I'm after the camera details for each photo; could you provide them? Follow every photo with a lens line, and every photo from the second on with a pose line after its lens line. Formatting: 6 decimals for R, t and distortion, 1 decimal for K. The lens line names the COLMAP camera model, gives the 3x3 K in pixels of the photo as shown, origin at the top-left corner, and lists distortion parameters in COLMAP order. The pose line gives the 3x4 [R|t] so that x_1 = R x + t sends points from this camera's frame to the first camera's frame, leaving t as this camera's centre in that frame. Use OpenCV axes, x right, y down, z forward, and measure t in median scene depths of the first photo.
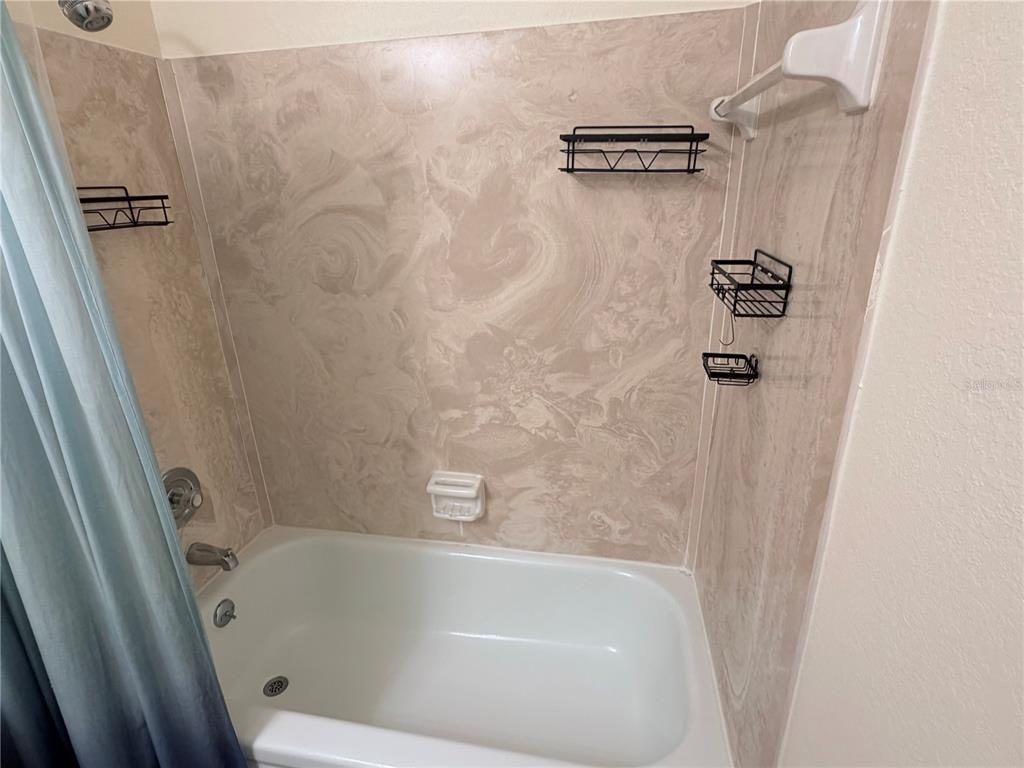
lens RADIAL K [[538.9, 0, 509.9], [0, 538.9, 384.7], [0, 0, 1]] dist [-0.003071, 0.000071]
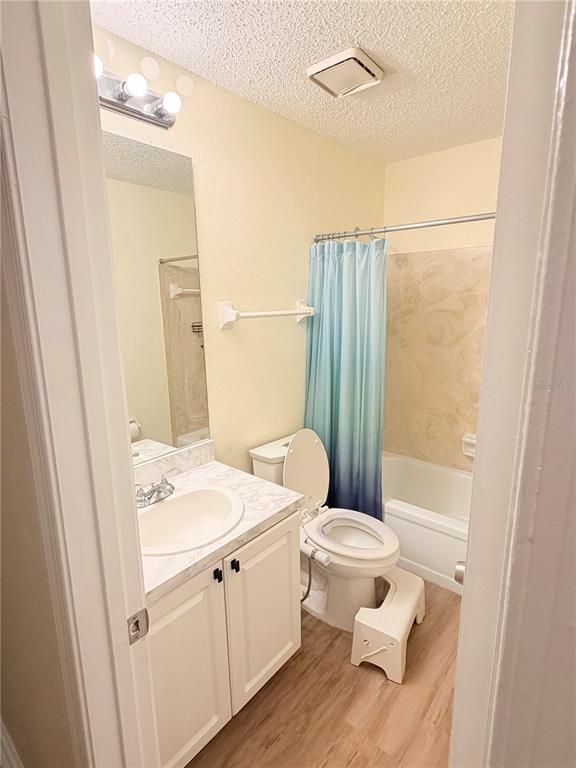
lens RADIAL K [[404.1, 0, 289.3], [0, 404.1, 380.5], [0, 0, 1]] dist [-0.003071, 0.000071]
pose [[0.867763, 0.114639, -0.483575, -0.001875], [-0.189992, 0.975644, -0.109646, 0.298114], [0.459227, 0.187022, 0.868408, -0.797332]]
